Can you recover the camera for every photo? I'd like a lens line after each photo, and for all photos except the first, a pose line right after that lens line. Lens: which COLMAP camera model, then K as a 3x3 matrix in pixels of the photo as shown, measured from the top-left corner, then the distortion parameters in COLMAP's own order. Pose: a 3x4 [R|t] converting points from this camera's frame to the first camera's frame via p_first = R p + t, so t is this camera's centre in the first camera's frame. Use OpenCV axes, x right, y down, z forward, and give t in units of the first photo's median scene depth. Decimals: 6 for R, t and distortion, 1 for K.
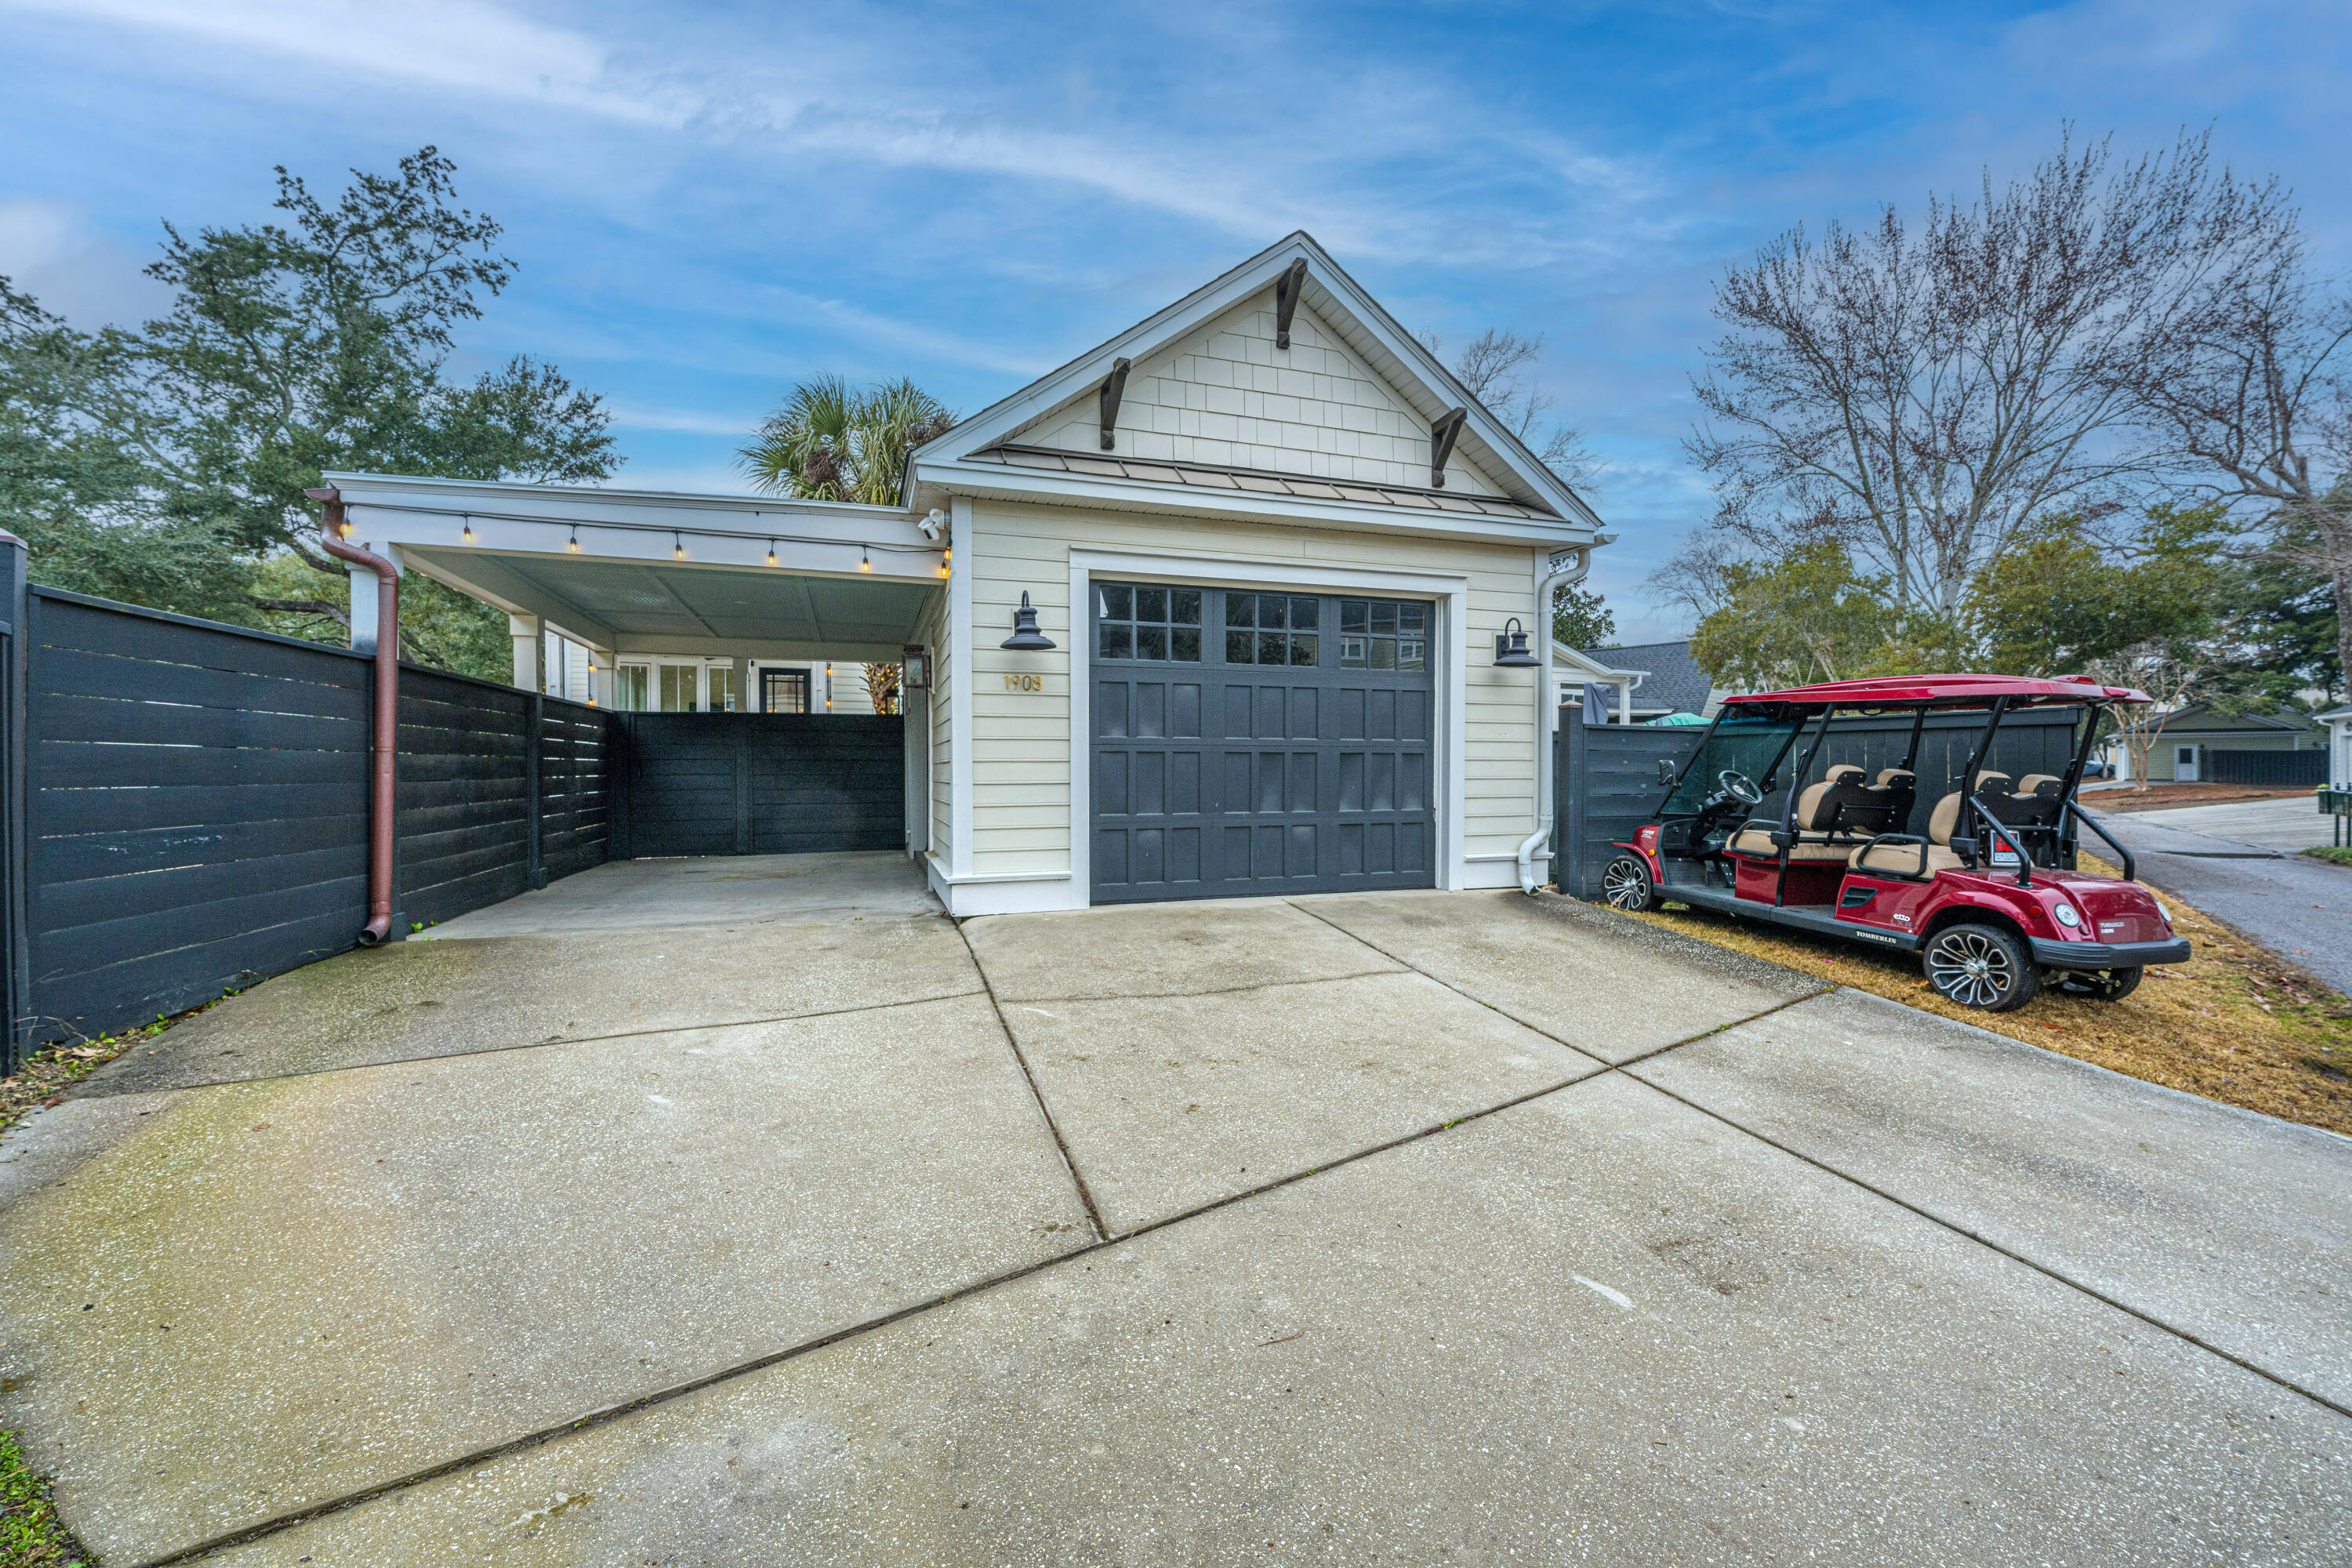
lens RADIAL K [[937.8, 0, 1176.9], [0, 937.8, 785.8], [0, 0, 1]] dist [-0.000936, -0.000311]
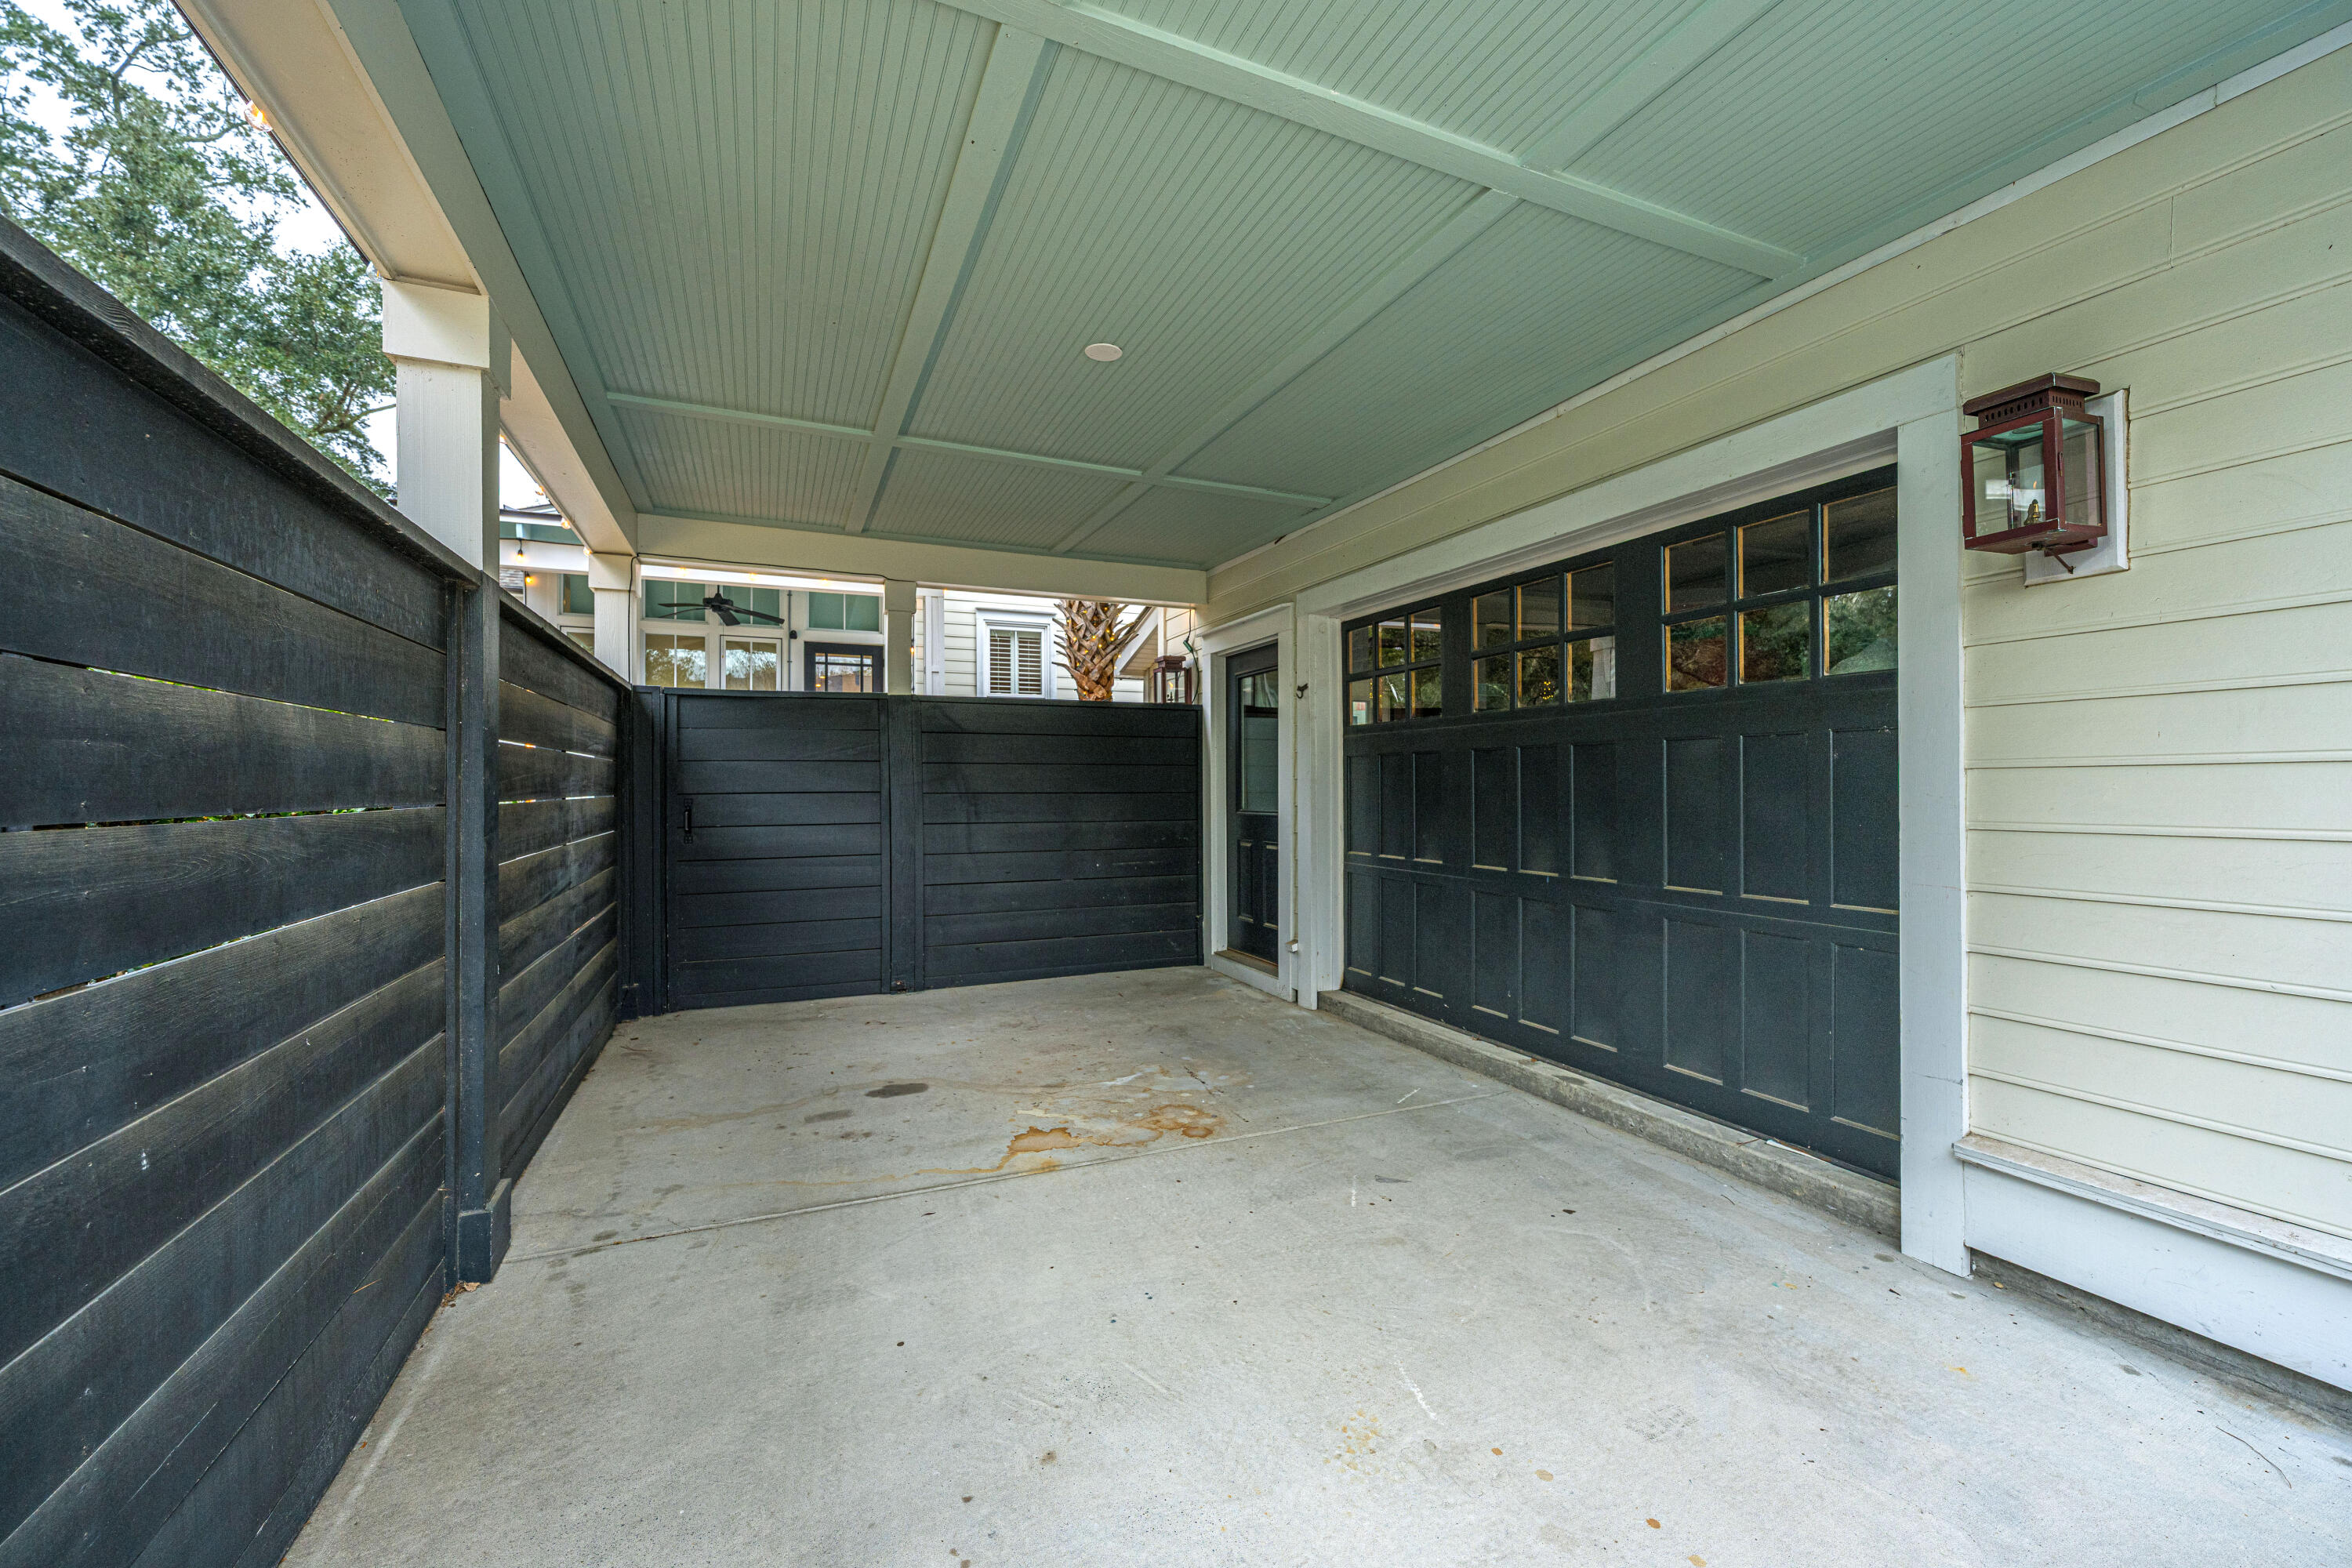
lens RADIAL K [[937.8, 0, 1179.1], [0, 937.8, 775.6], [0, 0, 1]] dist [-0.000936, -0.000311]
pose [[0.995899, -0.003074, 0.090423, -0.177614], [0.005724, 0.999561, -0.029068, -0.010701], [-0.090294, 0.029466, 0.995479, 0.249775]]
